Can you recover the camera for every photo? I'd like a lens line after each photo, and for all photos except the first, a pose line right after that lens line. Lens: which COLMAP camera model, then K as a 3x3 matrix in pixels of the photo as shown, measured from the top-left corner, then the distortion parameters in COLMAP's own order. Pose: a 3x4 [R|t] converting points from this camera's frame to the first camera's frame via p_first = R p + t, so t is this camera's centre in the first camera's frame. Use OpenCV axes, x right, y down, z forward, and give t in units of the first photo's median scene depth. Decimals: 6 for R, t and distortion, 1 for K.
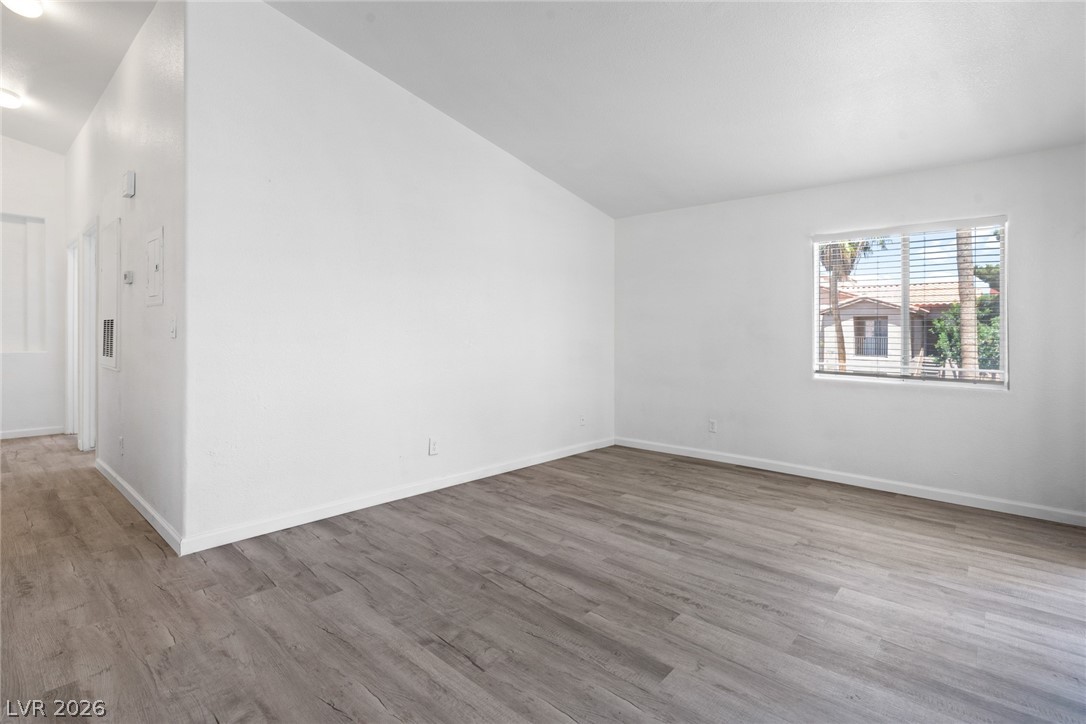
lens RADIAL K [[514.5, 0, 545.5], [0, 514.5, 335.4], [0, 0, 1]] dist [-0.002487, -0.000096]
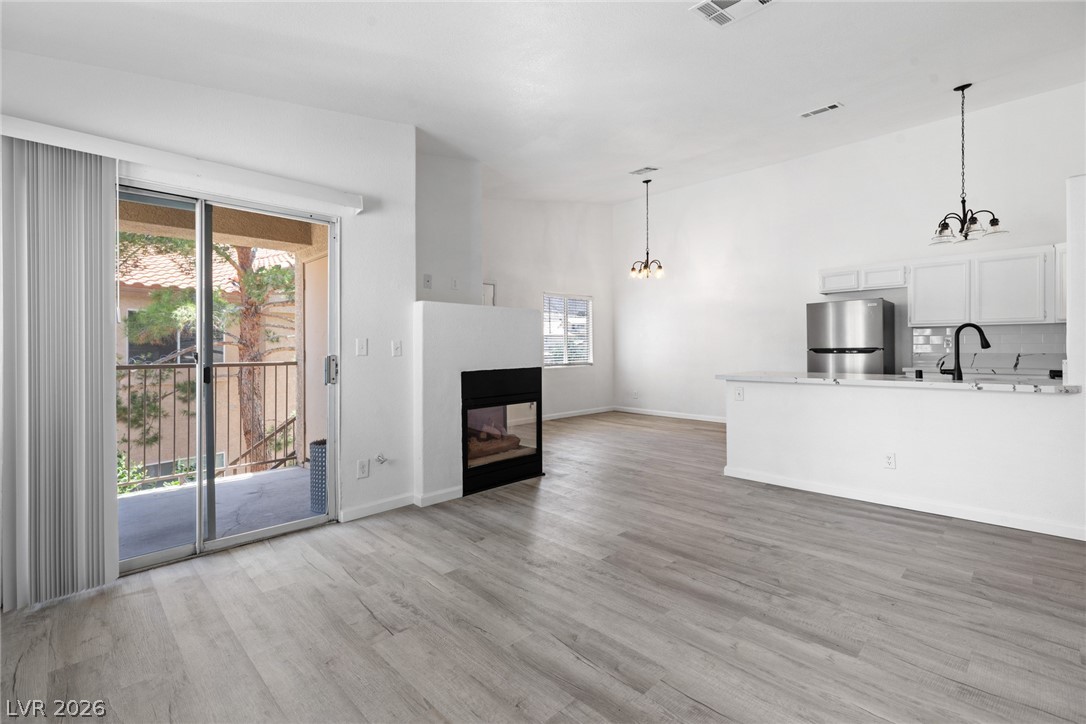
lens RADIAL K [[488.3, 0, 539.1], [0, 488.3, 357.2], [0, 0, 1]] dist [0.004296, 0.000717]
pose [[-0.997185, -0.011685, 0.074069, 0.247720], [-0.010520, 0.999815, 0.016088, 0.007987], [-0.074243, 0.015264, -0.997123, 1.663921]]
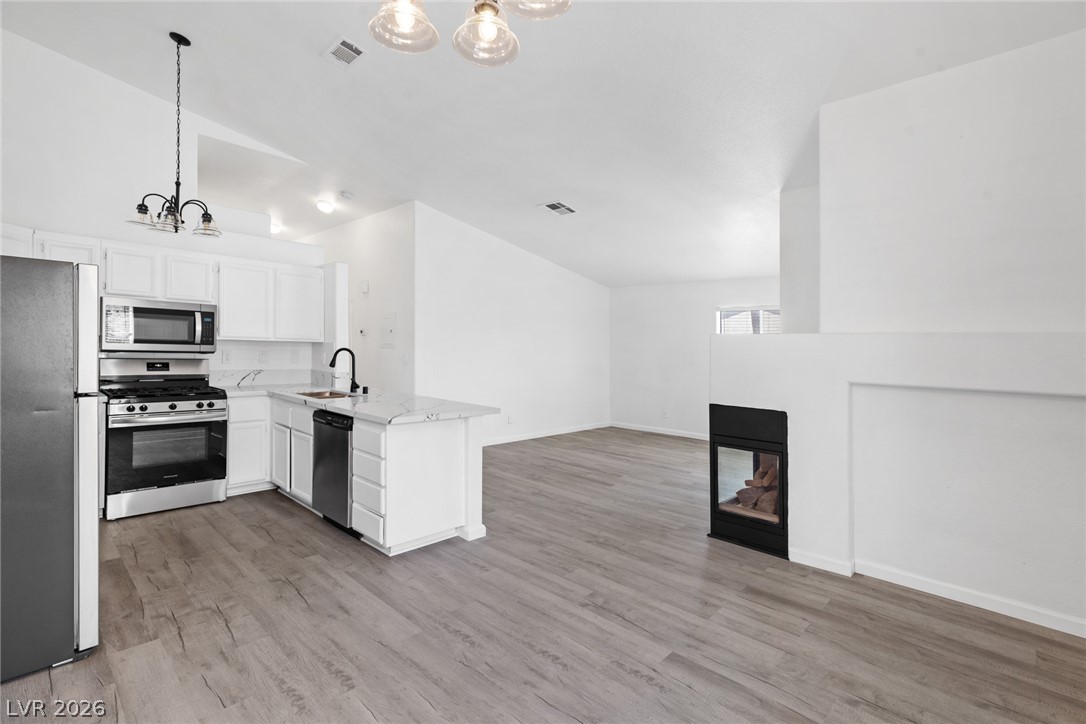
lens RADIAL K [[498.7, 0, 546.3], [0, 498.7, 355.2], [0, 0, 1]] dist [0.002539, 0.000440]
pose [[0.999323, 0.010573, -0.035245, -0.029399], [-0.009902, 0.999768, 0.019142, -0.079859], [0.035439, -0.018780, 0.999195, -1.111483]]
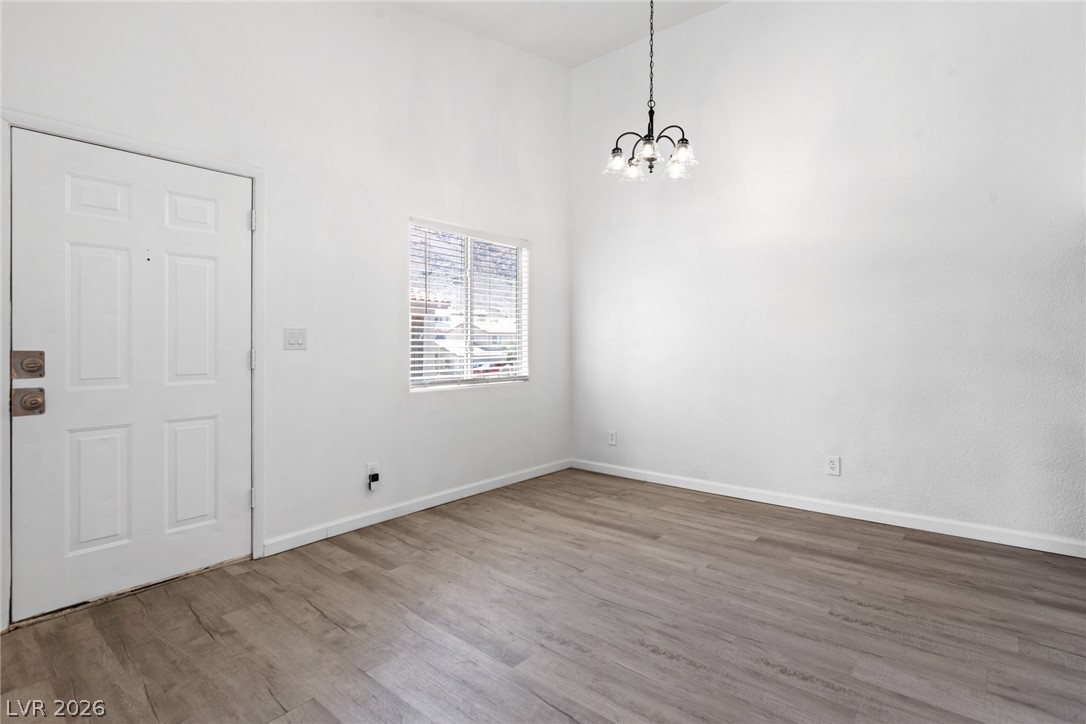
lens RADIAL K [[526.3, 0, 548.2], [0, 526.3, 357.0], [0, 0, 1]] dist [-0.002354, -0.000632]
pose [[-0.999701, -0.006751, -0.023492, 0.118490], [-0.007110, 0.999859, 0.015237, 0.005494], [0.023385, 0.015399, -0.999608, 0.291655]]
